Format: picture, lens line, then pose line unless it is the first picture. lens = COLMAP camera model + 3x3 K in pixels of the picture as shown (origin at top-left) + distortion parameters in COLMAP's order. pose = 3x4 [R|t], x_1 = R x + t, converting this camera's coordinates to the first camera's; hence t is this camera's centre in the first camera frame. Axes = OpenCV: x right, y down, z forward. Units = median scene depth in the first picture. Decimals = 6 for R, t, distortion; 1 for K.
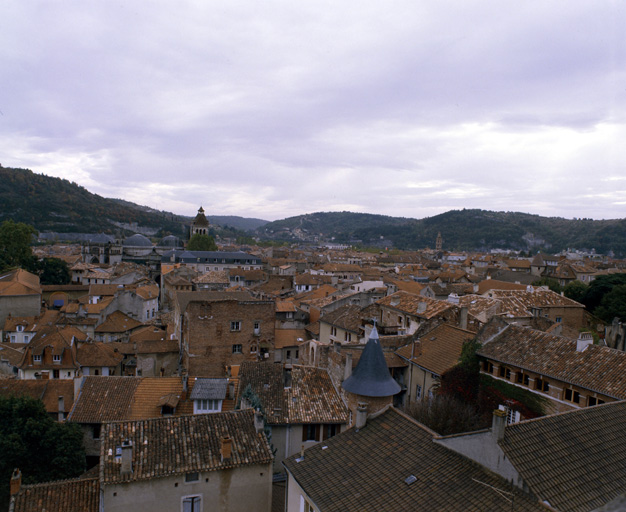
lens RADIAL K [[474.2, 0, 311.8], [0, 474.2, 259.0], [0, 0, 1]] dist [-0.112868, 0.079182]
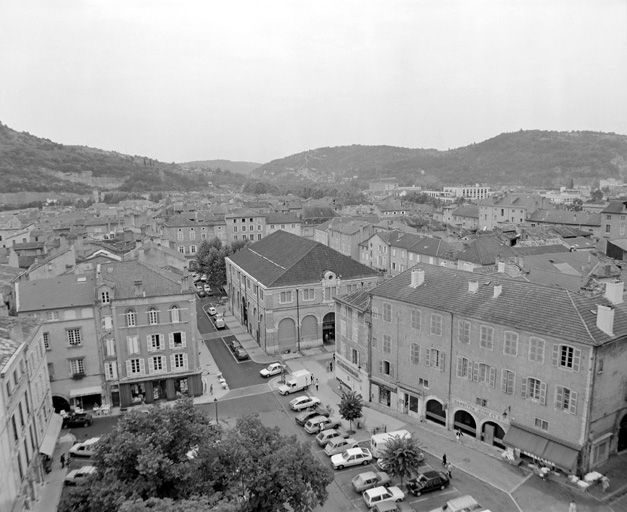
lens RADIAL K [[483.6, 0, 316.8], [0, 483.6, 258.3], [0, 0, 1]] dist [-0.101730, 0.076469]
pose [[0.997566, -0.064961, 0.025330, -0.052065], [0.061487, 0.990899, 0.119740, -0.010312], [-0.032878, -0.117891, 0.992482, 0.206800]]
